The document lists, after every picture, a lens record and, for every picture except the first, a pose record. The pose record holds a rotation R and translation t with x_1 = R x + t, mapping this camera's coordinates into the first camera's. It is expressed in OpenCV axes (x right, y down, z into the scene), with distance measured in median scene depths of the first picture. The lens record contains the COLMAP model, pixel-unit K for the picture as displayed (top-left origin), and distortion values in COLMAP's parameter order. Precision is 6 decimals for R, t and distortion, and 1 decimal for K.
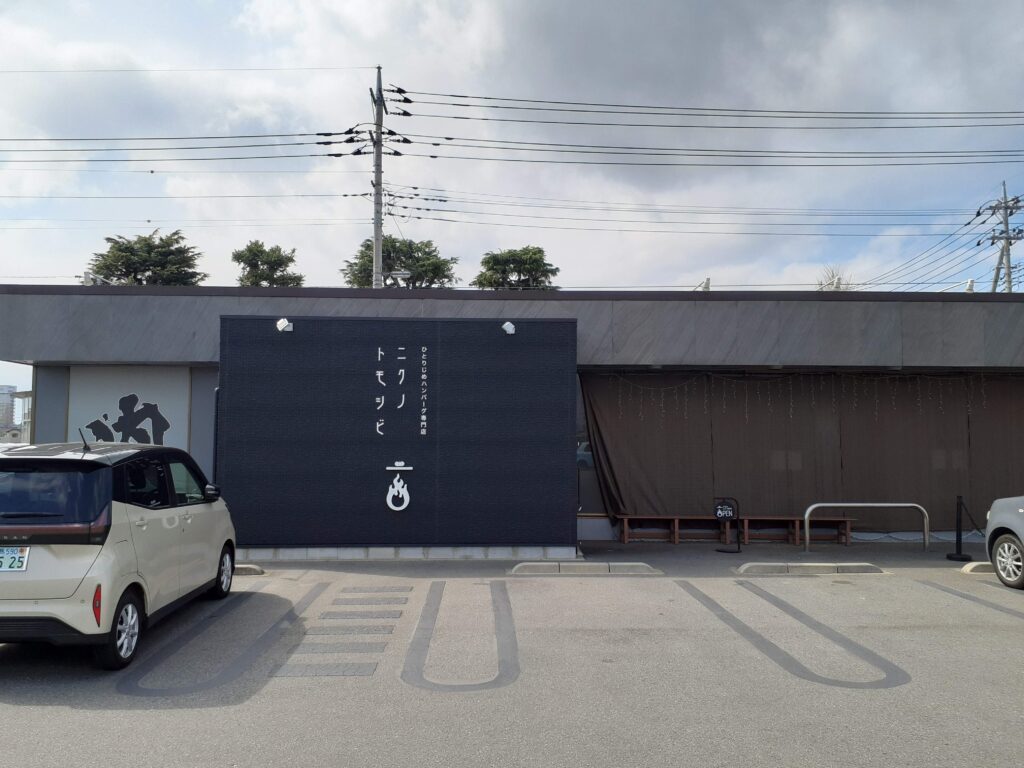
lens RADIAL K [[816.7, 0, 509.6], [0, 816.7, 382.0], [0, 0, 1]] dist [0.056158, -0.083287]
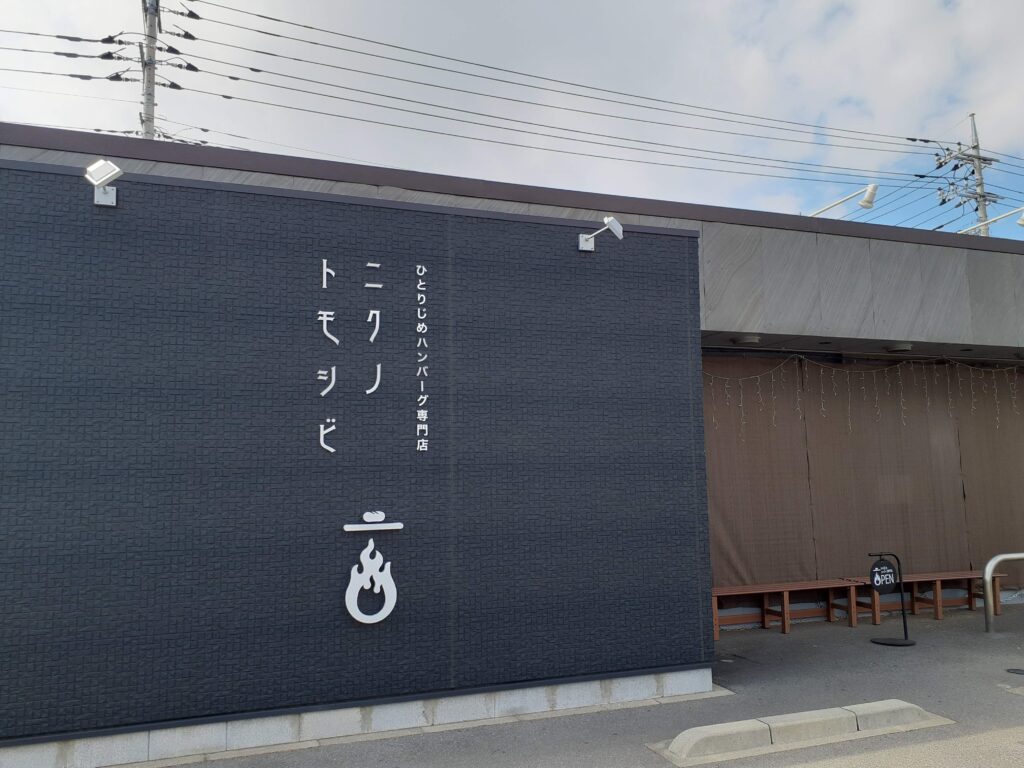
lens RADIAL K [[816.7, 0, 513.0], [0, 816.7, 383.9], [0, 0, 1]] dist [0.056158, -0.083287]
pose [[0.947457, 0.016157, 0.319476, -0.204448], [-0.002625, 0.999083, -0.042741, 0.045683], [-0.319874, 0.039656, 0.946630, 0.540455]]
